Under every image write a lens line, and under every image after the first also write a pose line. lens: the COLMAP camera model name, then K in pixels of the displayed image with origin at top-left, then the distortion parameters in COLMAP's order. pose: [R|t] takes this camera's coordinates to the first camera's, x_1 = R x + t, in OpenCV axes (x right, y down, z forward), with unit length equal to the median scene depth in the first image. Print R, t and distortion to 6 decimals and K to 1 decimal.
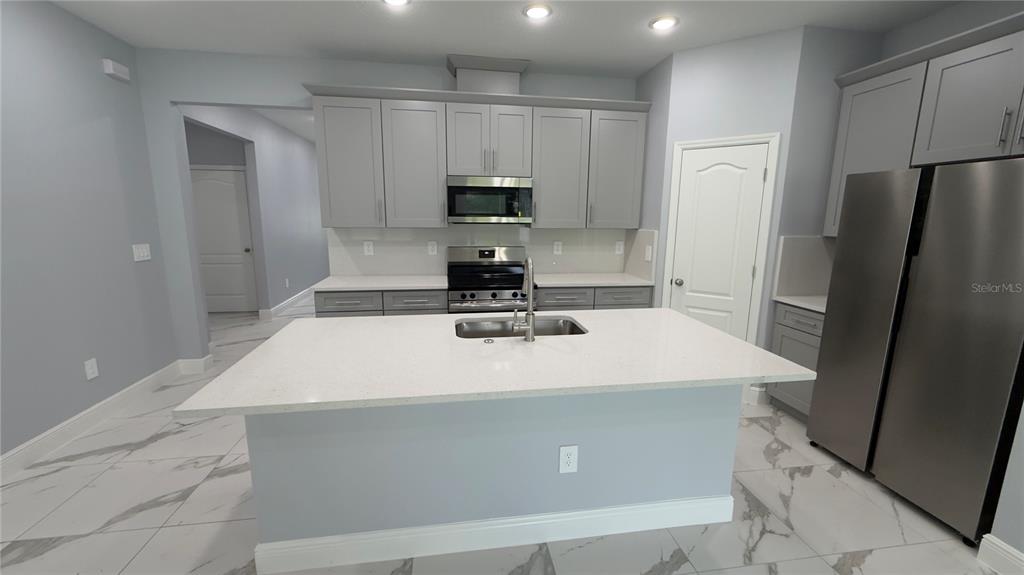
lens RADIAL K [[410.2, 0, 509.3], [0, 410.2, 287.1], [0, 0, 1]] dist [0.000405, 0.000153]
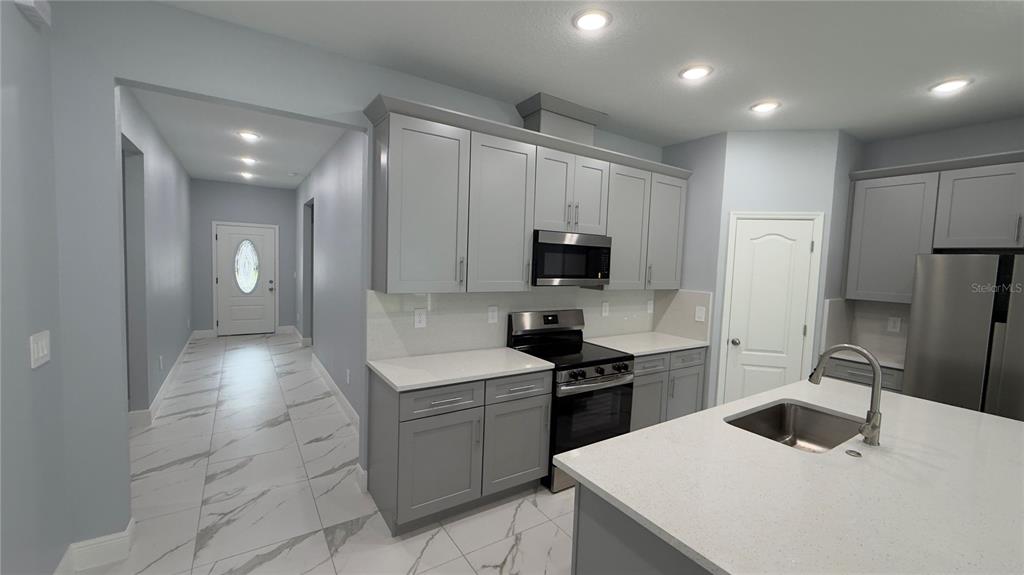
lens RADIAL K [[410.2, 0, 509.3], [0, 410.2, 287.1], [0, 0, 1]] dist [0.000405, 0.000153]
pose [[0.909539, -0.004704, 0.415592, -0.539683], [0.045869, 0.994964, -0.089123, -0.082829], [-0.413080, 0.100124, 0.905174, 0.273355]]
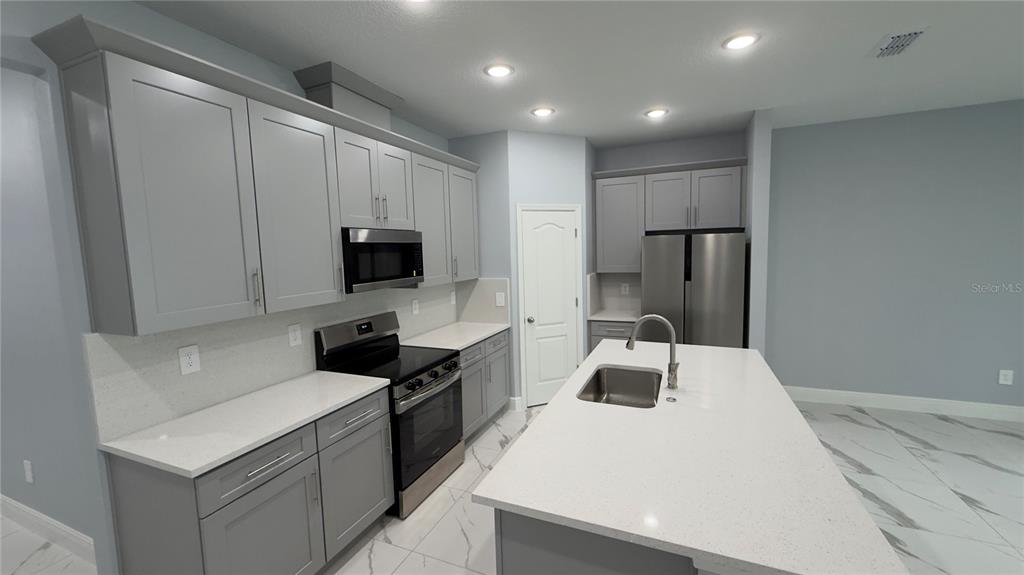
lens RADIAL K [[410.2, 0, 509.3], [0, 410.2, 287.1], [0, 0, 1]] dist [0.000405, 0.000153]
pose [[0.529728, -0.105228, 0.841615, -0.595721], [0.181860, 0.983288, 0.008476, -0.124205], [-0.828441, 0.148566, 0.540012, 0.393679]]
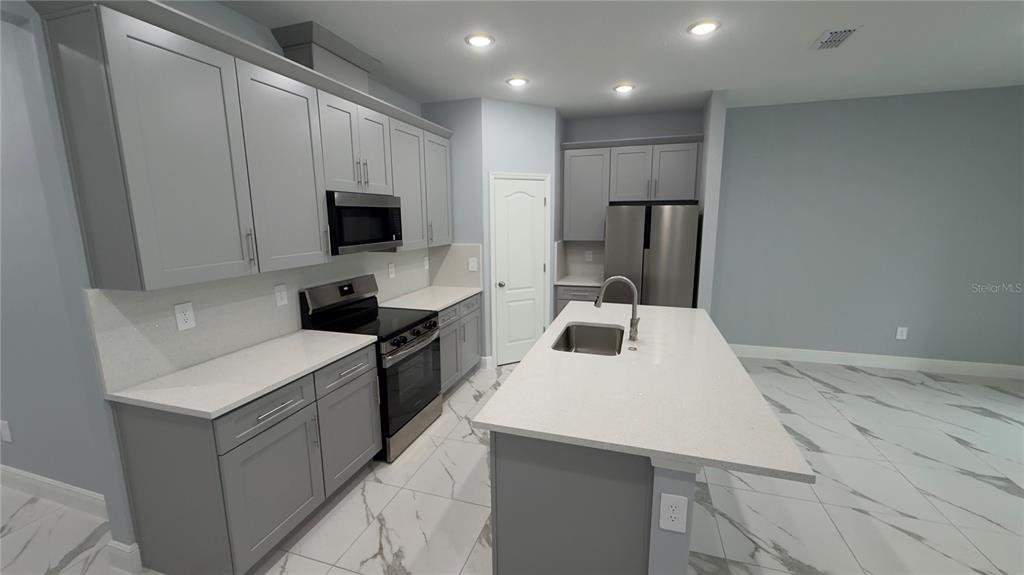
lens RADIAL K [[410.2, 0, 509.3], [0, 410.2, 287.1], [0, 0, 1]] dist [0.000405, 0.000153]
pose [[0.446136, -0.167191, 0.879210, -0.664286], [0.169734, 0.980372, 0.100300, -0.122461], [-0.878722, 0.104484, 0.465758, 0.394581]]
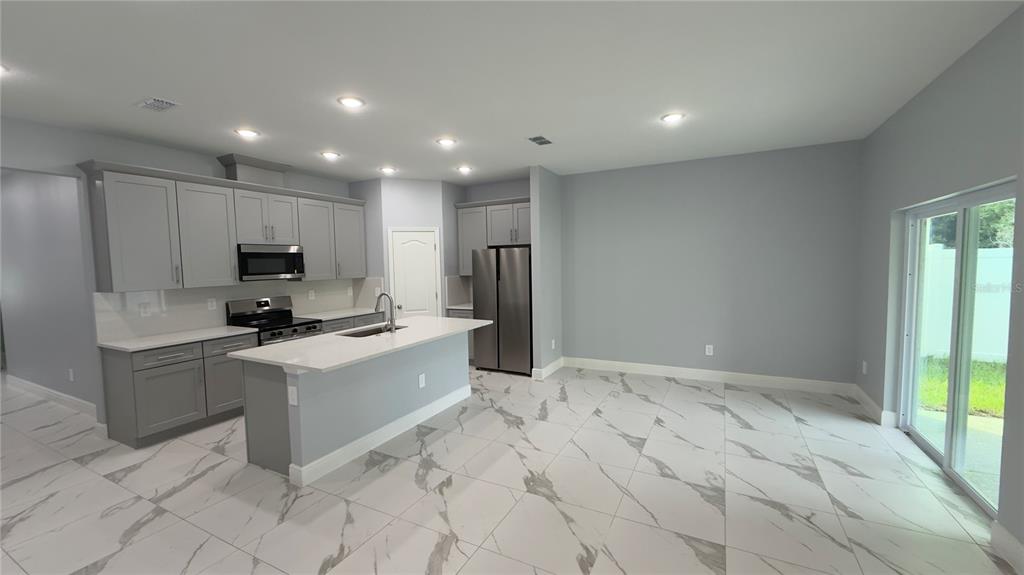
lens RADIAL K [[410.2, 0, 509.3], [0, 410.2, 287.1], [0, 0, 1]] dist [0.000405, 0.000153]
pose [[0.595259, -0.073915, 0.800127, -0.666660], [0.166844, 0.985428, -0.033091, 0.039715], [-0.786022, 0.153194, 0.598917, -0.389853]]
